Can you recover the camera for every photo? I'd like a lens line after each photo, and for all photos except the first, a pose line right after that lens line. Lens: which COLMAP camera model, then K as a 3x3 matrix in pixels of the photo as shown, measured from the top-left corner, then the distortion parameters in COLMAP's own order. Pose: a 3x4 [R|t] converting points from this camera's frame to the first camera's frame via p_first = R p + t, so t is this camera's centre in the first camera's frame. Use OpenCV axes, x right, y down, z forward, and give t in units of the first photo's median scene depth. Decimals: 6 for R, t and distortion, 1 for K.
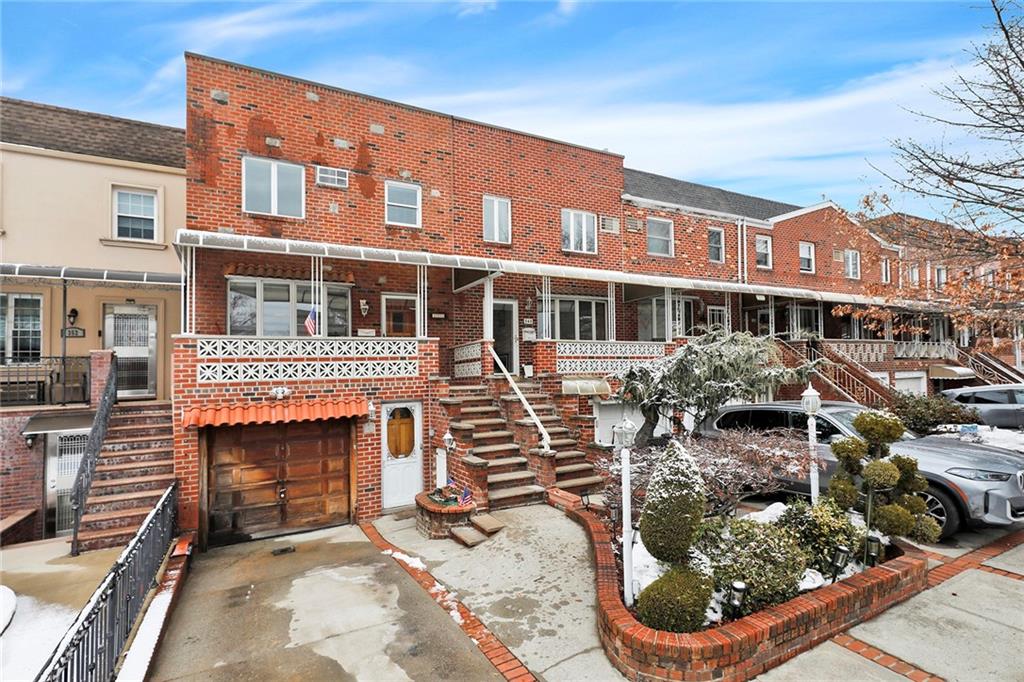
lens RADIAL K [[498.4, 0, 508.2], [0, 498.4, 349.5], [0, 0, 1]] dist [-0.000524, -0.001432]
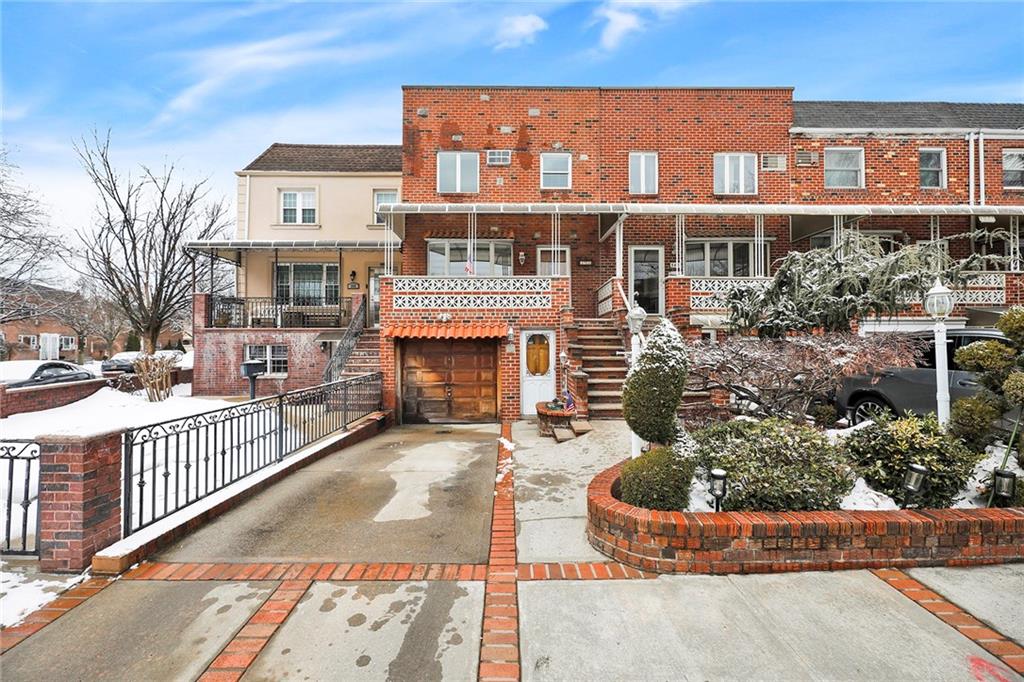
lens RADIAL K [[417.0, 0, 513.2], [0, 417.0, 330.4], [0, 0, 1]] dist [-0.005561, -0.002628]
pose [[0.881261, 0.008247, -0.472557, 0.208334], [0.000104, 0.999844, 0.017644, 0.087821], [0.472629, -0.015598, 0.881123, 0.074815]]
